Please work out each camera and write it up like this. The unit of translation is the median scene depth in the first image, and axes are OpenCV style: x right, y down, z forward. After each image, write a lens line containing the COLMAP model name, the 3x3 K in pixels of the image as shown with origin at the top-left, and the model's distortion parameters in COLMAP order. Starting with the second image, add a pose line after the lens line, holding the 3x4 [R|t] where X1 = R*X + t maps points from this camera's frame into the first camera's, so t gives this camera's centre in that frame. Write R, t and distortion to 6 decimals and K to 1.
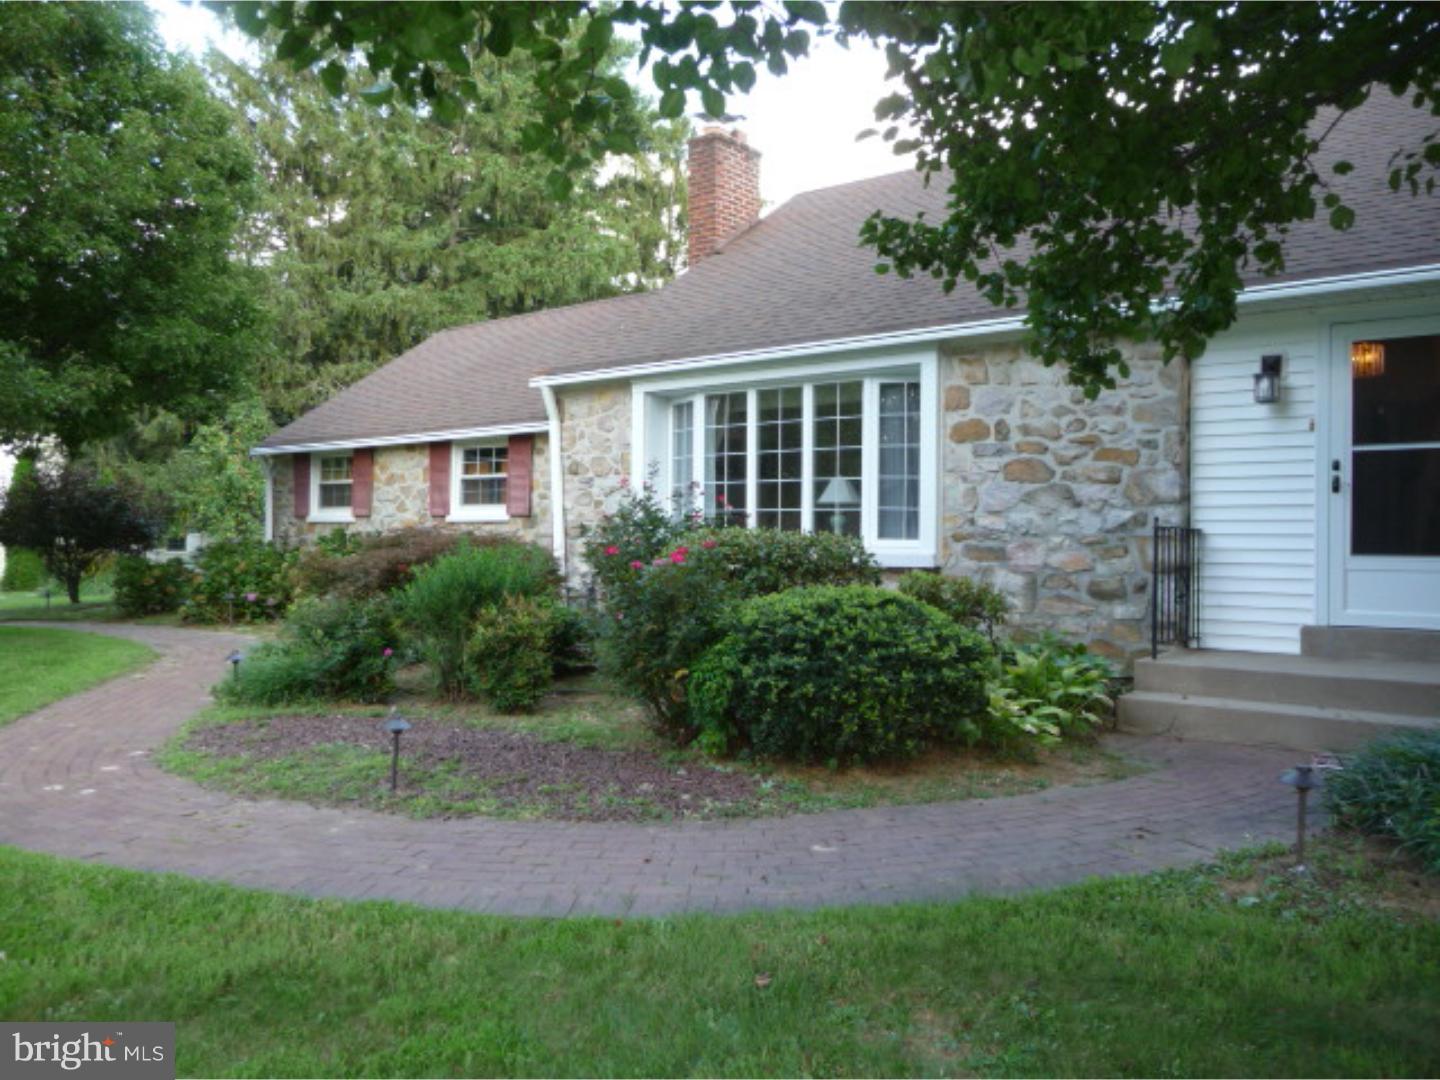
lens RADIAL K [[1184.8, 0, 717.3], [0, 1184.8, 537.2], [0, 0, 1]] dist [-0.028790, 0.015170]
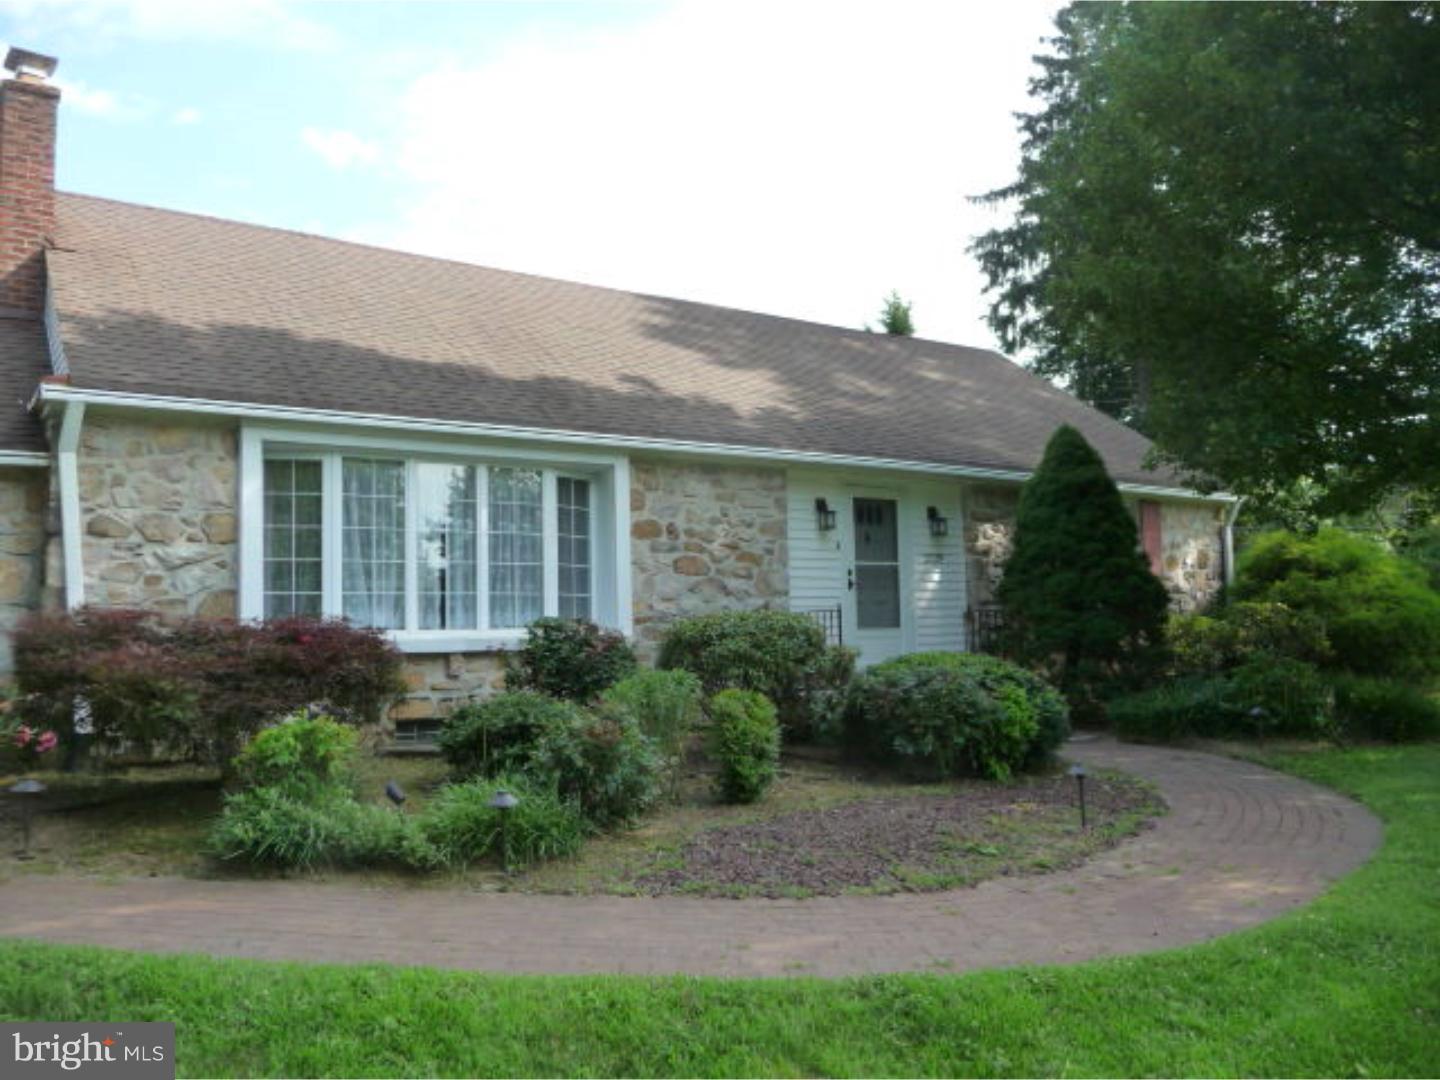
lens RADIAL K [[1184.8, 0, 725.1], [0, 1184.8, 544.5], [0, 0, 1]] dist [-0.028790, 0.015170]
pose [[0.271761, 0.060640, 0.960452, -0.894182], [0.017441, 0.997539, -0.067916, 0.006058], [-0.962207, 0.035208, 0.270034, 0.614292]]
